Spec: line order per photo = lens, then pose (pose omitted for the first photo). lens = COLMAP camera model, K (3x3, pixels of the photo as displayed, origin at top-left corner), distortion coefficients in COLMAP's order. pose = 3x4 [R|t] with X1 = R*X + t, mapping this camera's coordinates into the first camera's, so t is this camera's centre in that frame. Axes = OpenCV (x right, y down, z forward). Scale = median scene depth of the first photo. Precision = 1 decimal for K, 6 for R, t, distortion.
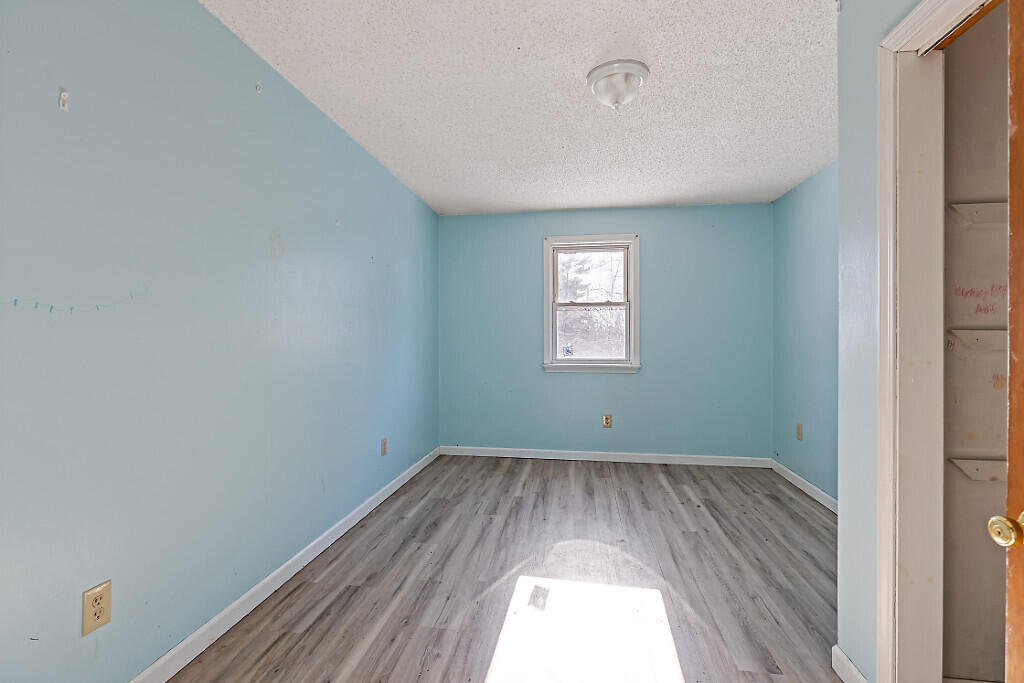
lens RADIAL K [[481.9, 0, 511.9], [0, 481.9, 340.7], [0, 0, 1]] dist [0.001406, 0.000100]
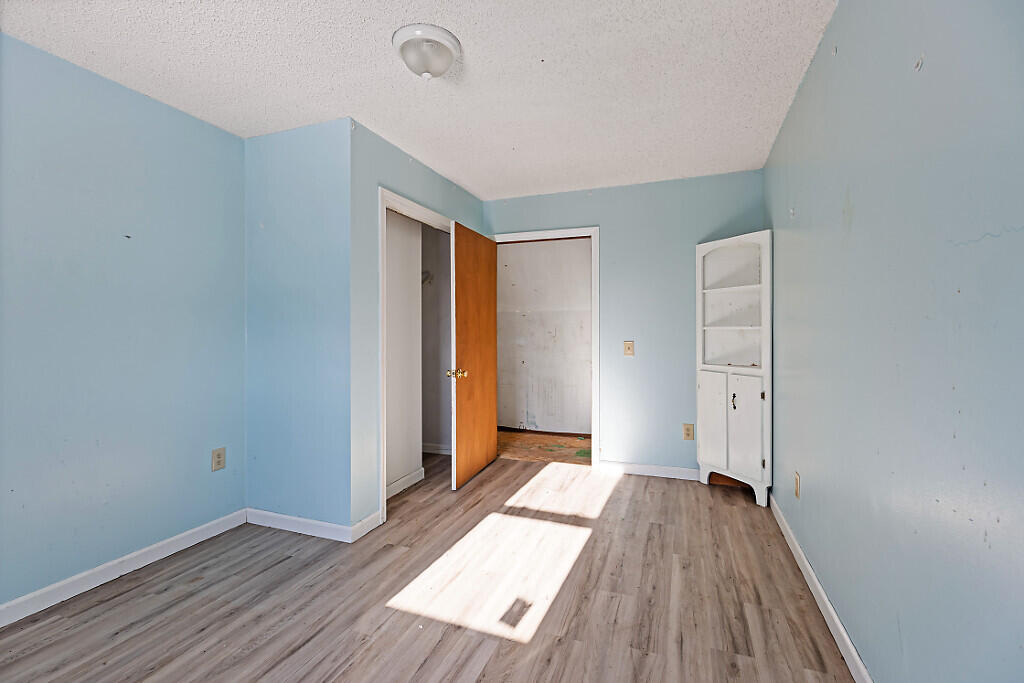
lens RADIAL K [[481.9, 0, 510.2], [0, 481.9, 335.6], [0, 0, 1]] dist [0.001406, 0.000100]
pose [[-0.977959, -0.007275, 0.208669, -0.124631], [-0.003877, 0.999853, 0.016688, -0.015921], [-0.208760, 0.015512, -0.977844, 1.924630]]
